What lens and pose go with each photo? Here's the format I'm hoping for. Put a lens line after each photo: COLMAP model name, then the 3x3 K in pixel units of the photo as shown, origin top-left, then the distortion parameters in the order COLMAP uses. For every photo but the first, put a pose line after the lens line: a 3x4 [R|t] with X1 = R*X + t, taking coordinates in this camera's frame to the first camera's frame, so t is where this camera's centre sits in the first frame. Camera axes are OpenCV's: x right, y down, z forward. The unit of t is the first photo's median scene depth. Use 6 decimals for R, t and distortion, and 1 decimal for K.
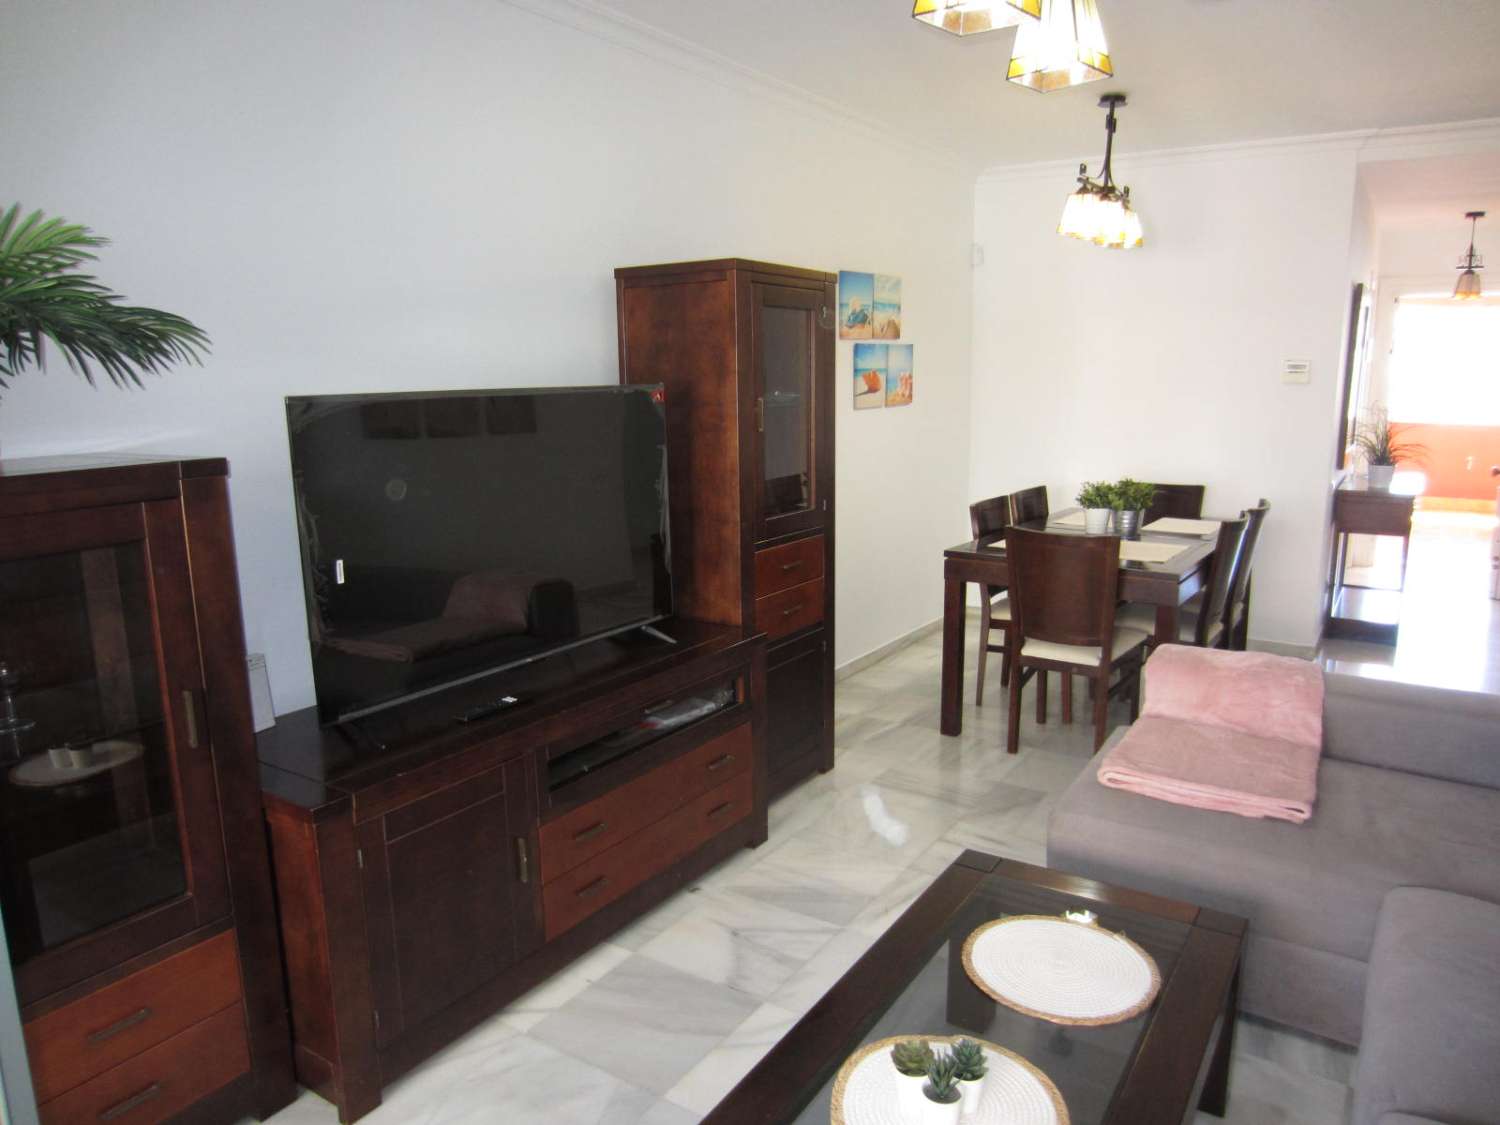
lens RADIAL K [[1039.1, 0, 749.9], [0, 1039.1, 560.1], [0, 0, 1]] dist [-0.050280, 0.020115]
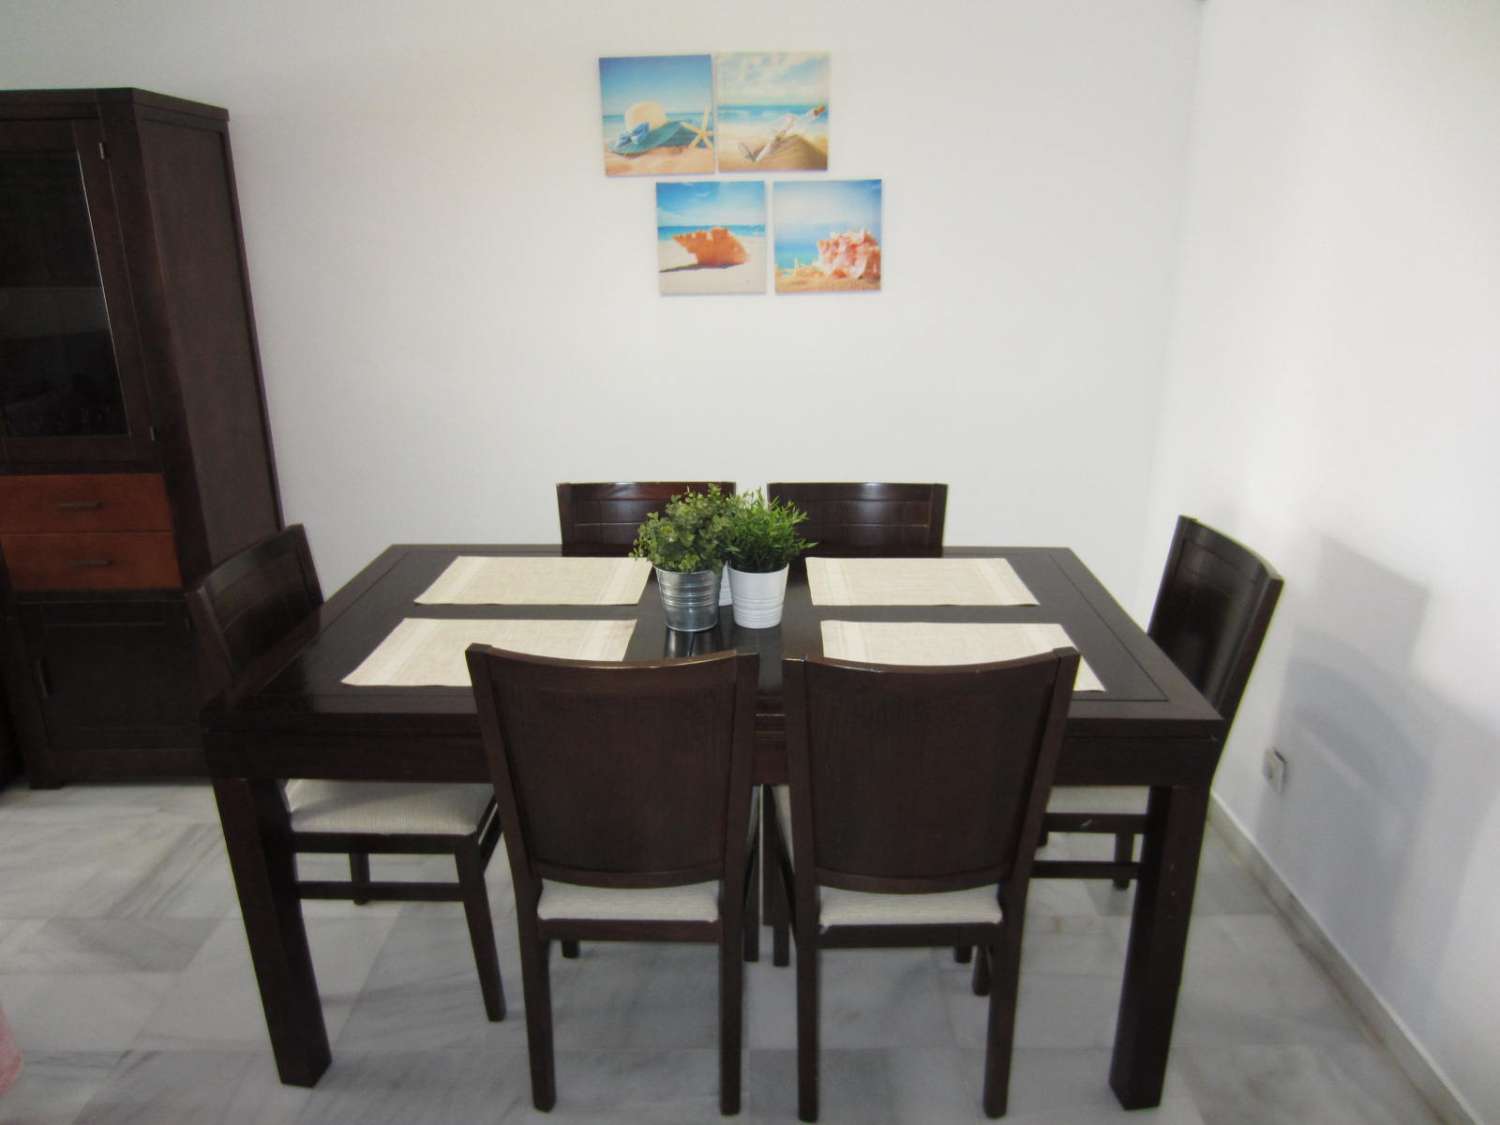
lens RADIAL K [[1039.1, 0, 749.9], [0, 1039.1, 560.1], [0, 0, 1]] dist [-0.050280, 0.020115]
pose [[0.534905, 0.235372, -0.811466, 0.641740], [-0.148031, 0.971666, 0.184260, -0.112061], [0.831843, 0.021560, 0.554591, 0.698203]]
